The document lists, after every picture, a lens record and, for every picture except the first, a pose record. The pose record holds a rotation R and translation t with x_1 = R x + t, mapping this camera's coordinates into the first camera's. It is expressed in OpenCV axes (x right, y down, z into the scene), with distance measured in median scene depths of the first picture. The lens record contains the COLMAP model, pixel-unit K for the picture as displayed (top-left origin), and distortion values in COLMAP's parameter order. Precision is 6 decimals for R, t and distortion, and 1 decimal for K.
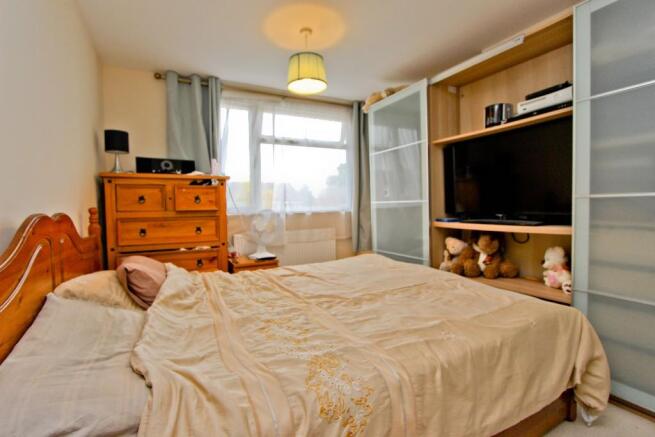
lens RADIAL K [[301.0, 0, 321.6], [0, 301.0, 219.5], [0, 0, 1]] dist [-0.026306, -0.000444]
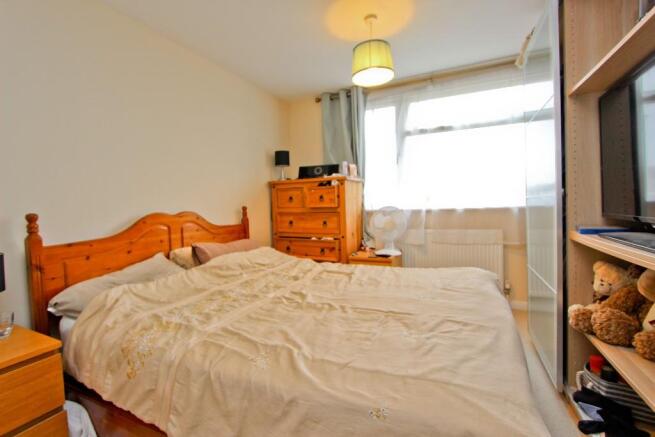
lens RADIAL K [[301.0, 0, 321.7], [0, 301.0, 216.4], [0, 0, 1]] dist [-0.026306, -0.000444]
pose [[0.596214, 0.033087, -0.802143, 0.541087], [-0.016115, 0.999442, 0.029247, -0.028469], [0.802664, -0.004511, 0.596415, 0.271489]]
